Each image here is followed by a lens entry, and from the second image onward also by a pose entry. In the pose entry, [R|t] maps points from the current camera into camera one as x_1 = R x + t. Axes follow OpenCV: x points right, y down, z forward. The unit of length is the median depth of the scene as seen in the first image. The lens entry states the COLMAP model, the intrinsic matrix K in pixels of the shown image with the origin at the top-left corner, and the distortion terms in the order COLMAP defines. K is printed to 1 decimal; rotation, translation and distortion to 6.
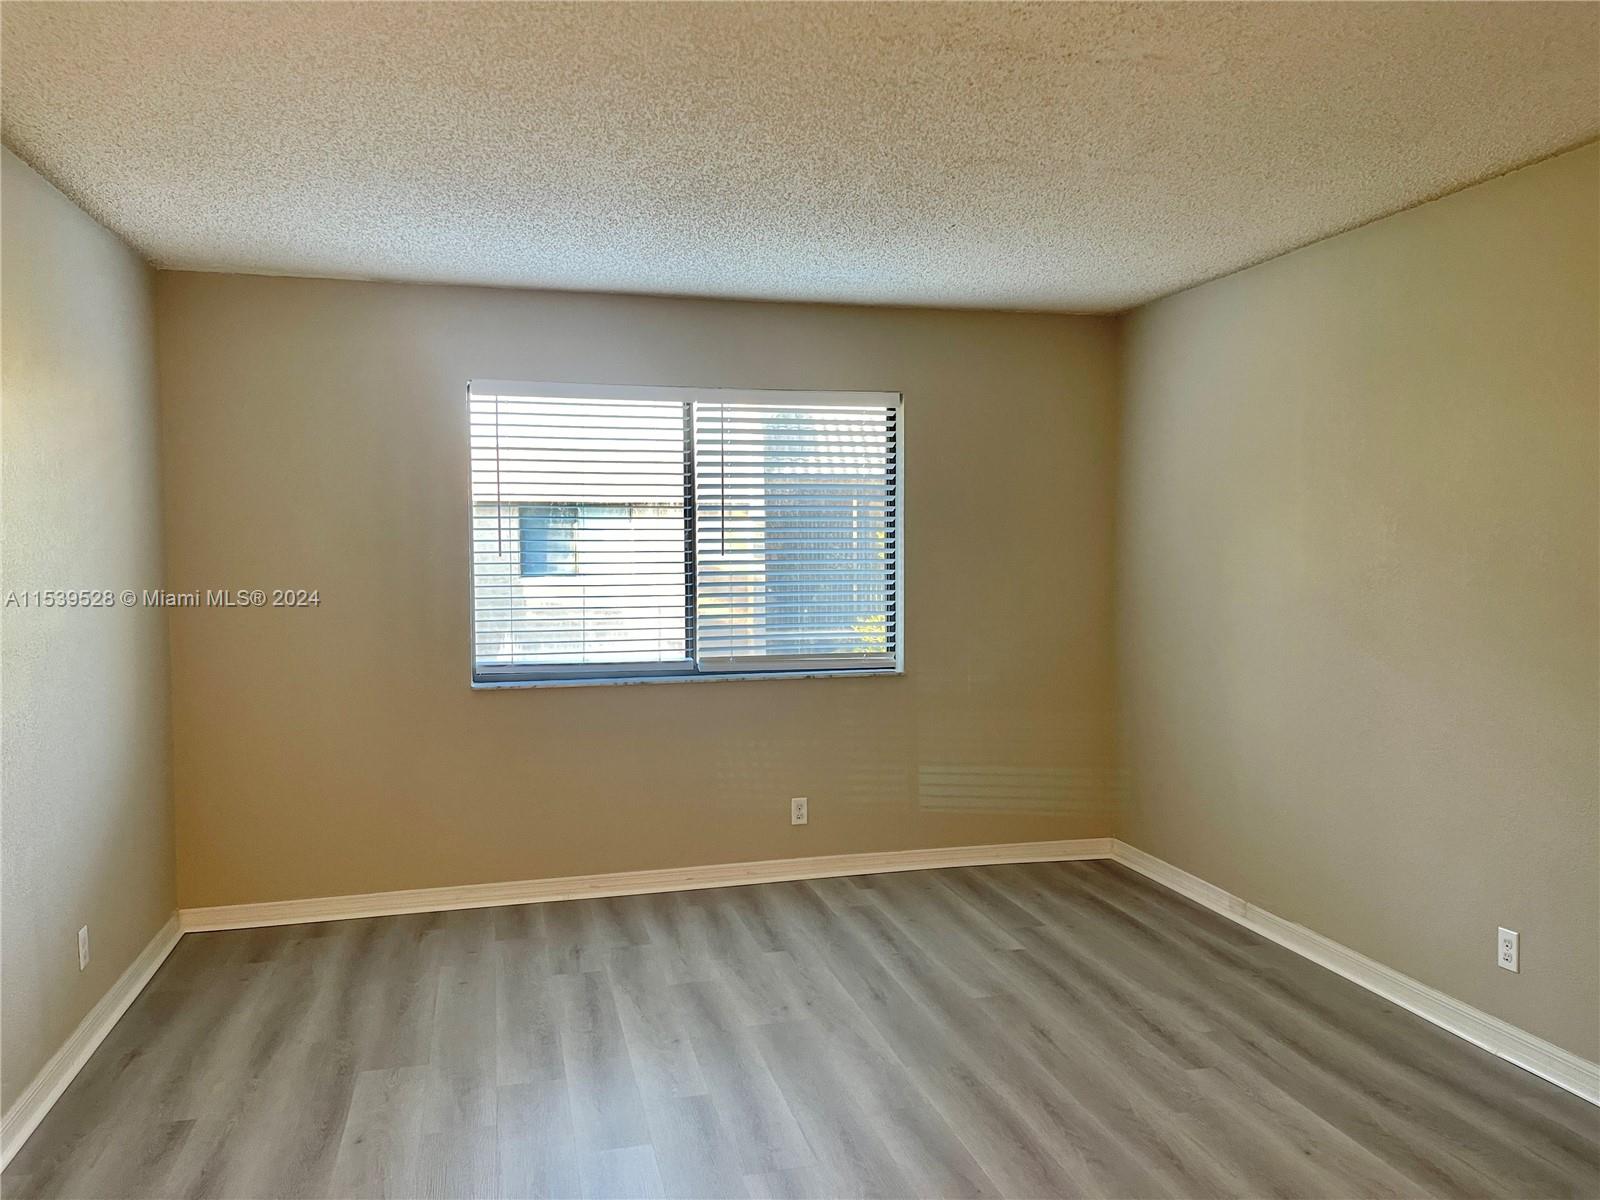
lens RADIAL K [[1186.5, 0, 800.0], [0, 1186.5, 600.0], [0, 0, 1]] dist [0.016759, 0.002276]
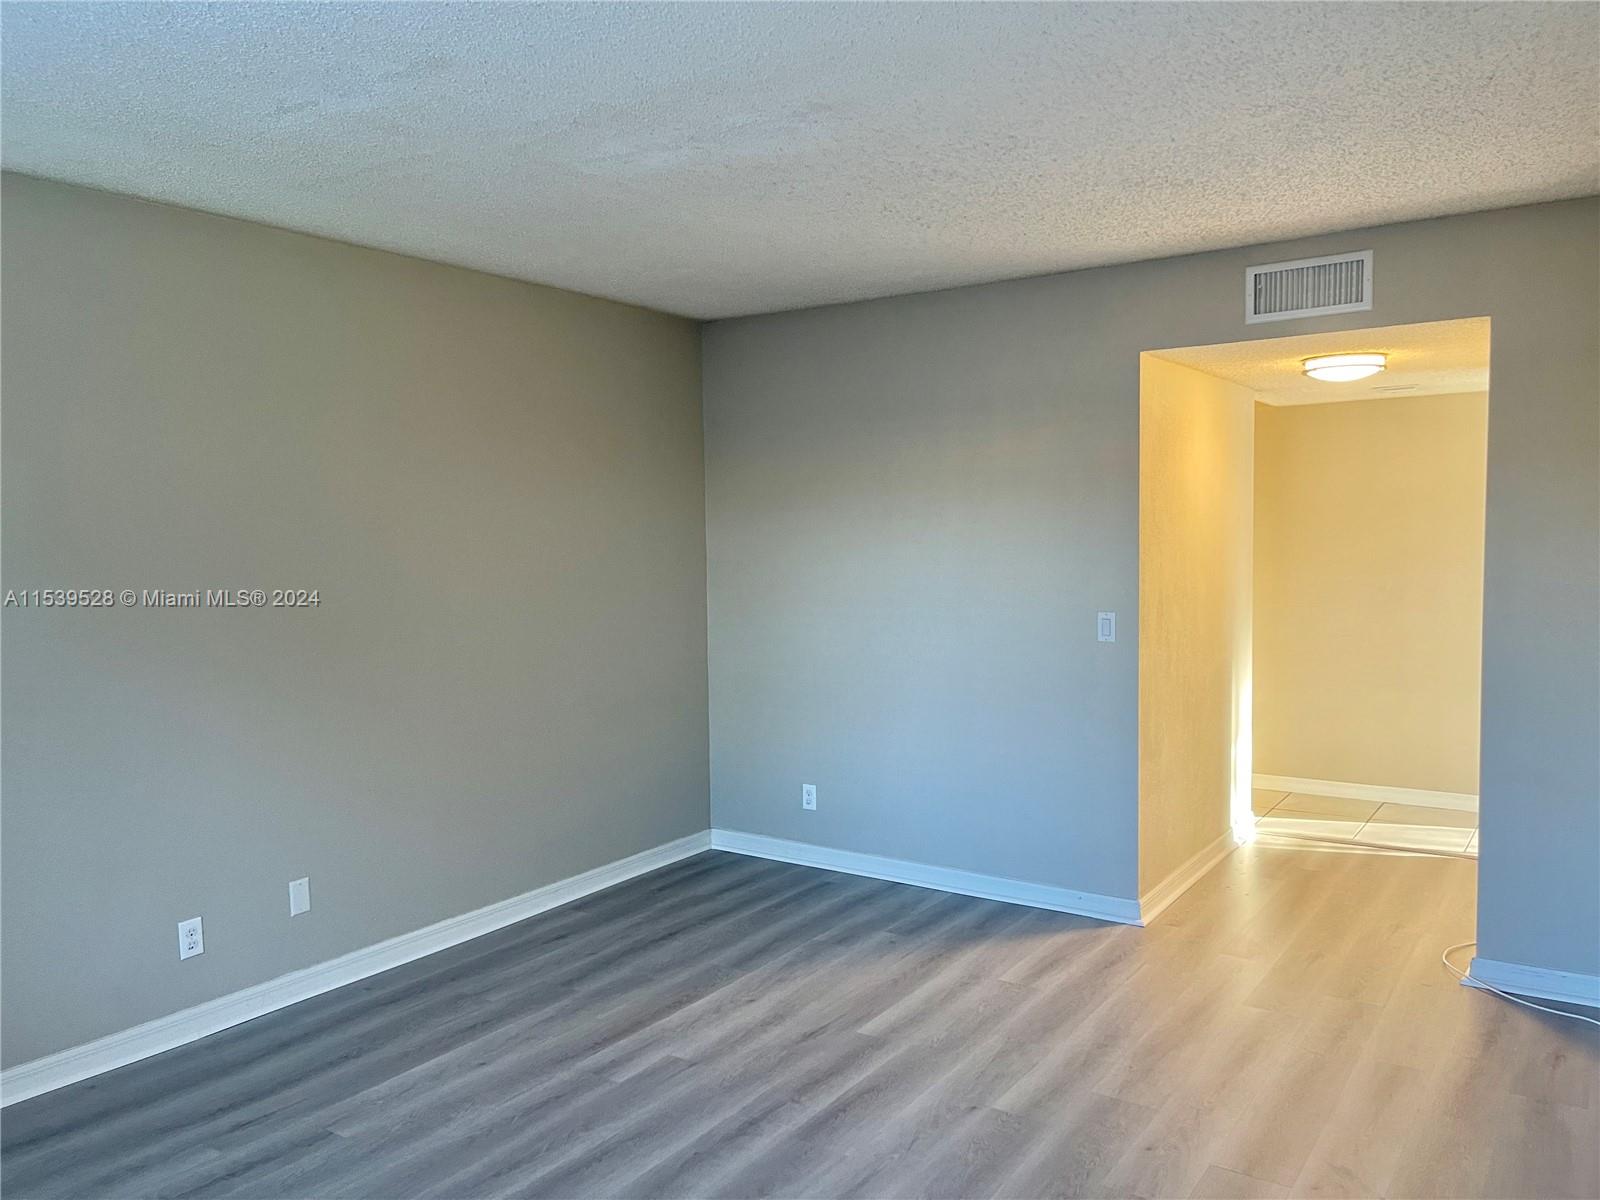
lens RADIAL K [[1186.5, 0, 800.0], [0, 1186.5, 600.0], [0, 0, 1]] dist [0.016759, 0.002276]
pose [[-0.651041, -0.035050, 0.758233, -0.570071], [0.047584, 0.995084, 0.086855, -0.078442], [-0.757549, 0.092626, -0.646173, 1.250614]]
